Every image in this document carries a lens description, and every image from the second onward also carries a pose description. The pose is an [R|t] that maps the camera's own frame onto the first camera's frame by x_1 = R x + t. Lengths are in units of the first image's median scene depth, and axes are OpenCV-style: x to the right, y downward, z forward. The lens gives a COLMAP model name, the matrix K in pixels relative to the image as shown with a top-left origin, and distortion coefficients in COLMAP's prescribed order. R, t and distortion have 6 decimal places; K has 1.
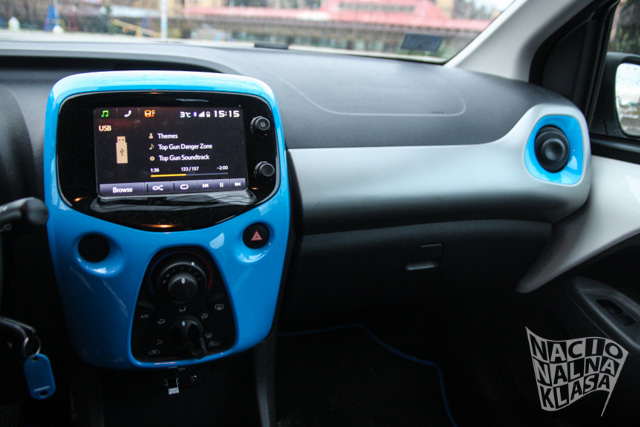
lens RADIAL K [[493.5, 0, 320.0], [0, 493.5, 213.5], [0, 0, 1]] dist [-0.129250, 0.002763]
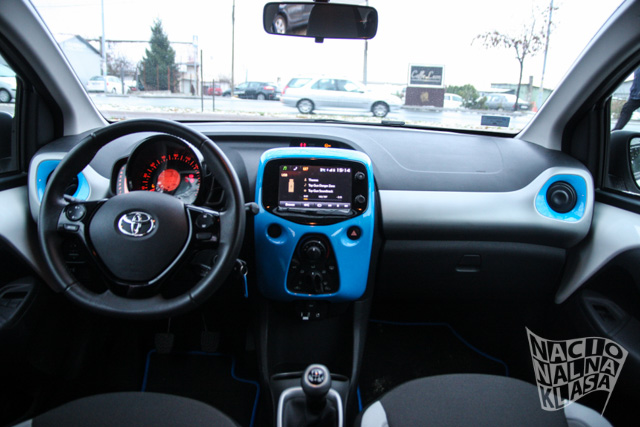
lens RADIAL K [[493.5, 0, 320.0], [0, 493.5, 213.5], [0, 0, 1]] dist [-0.129250, 0.002763]
pose [[0.943474, 0.055941, -0.326690, 0.383198], [-0.085960, 0.993227, -0.078175, 0.134617], [0.320104, 0.101838, 0.941893, -0.896034]]
